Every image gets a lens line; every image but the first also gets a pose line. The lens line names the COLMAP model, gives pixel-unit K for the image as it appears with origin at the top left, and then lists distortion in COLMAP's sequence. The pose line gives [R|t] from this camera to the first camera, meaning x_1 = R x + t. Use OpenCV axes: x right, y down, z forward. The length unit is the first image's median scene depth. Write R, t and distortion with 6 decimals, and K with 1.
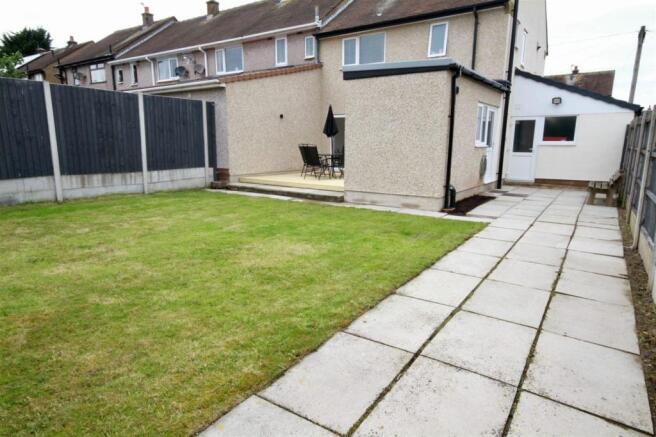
lens RADIAL K [[390.0, 0, 328.0], [0, 390.0, 218.5], [0, 0, 1]] dist [0.002916, 0.003952]
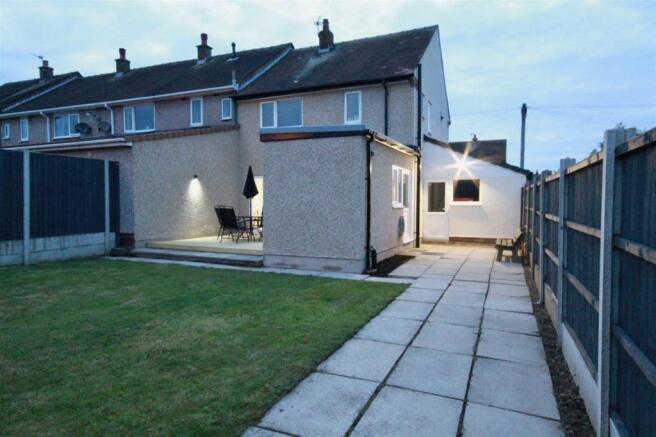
lens RADIAL K [[401.7, 0, 328.0], [0, 401.7, 218.5], [0, 0, 1]] dist [0.002291, 0.002161]
pose [[0.981566, -0.012131, 0.190740, 0.011321], [0.040869, 0.988223, -0.147463, -0.008339], [-0.186705, 0.152540, 0.970501, 0.015835]]
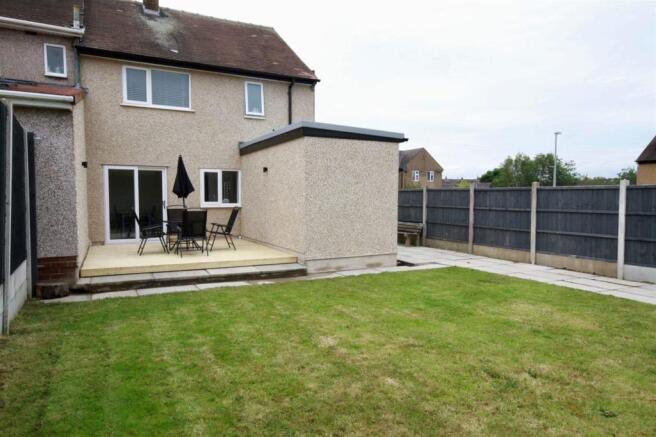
lens RADIAL K [[428.5, 0, 328.0], [0, 428.5, 218.5], [0, 0, 1]] dist [0.006195, 0.001367]
pose [[0.477273, -0.045303, 0.877586, -0.755865], [0.170809, 0.984405, -0.042077, -0.115781], [-0.861994, 0.169982, 0.477568, 0.501392]]
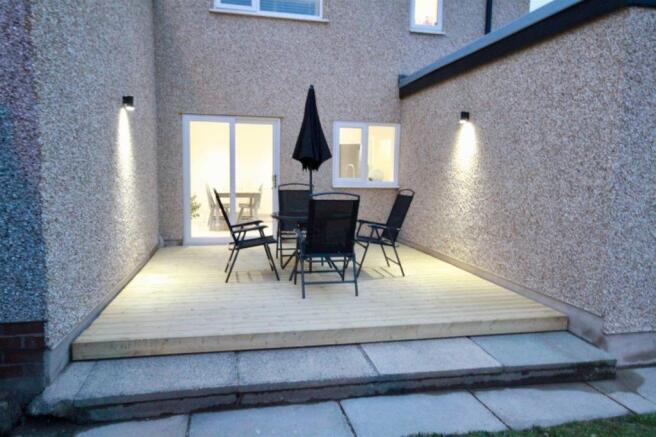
lens RADIAL K [[457.5, 0, 328.0], [0, 457.5, 218.5], [0, 0, 1]] dist [0.000663, 0.000290]
pose [[0.688304, -0.066412, 0.722376, -0.399576], [0.125891, 0.991626, -0.028787, -0.191296], [-0.714415, 0.110755, 0.690901, 0.896451]]
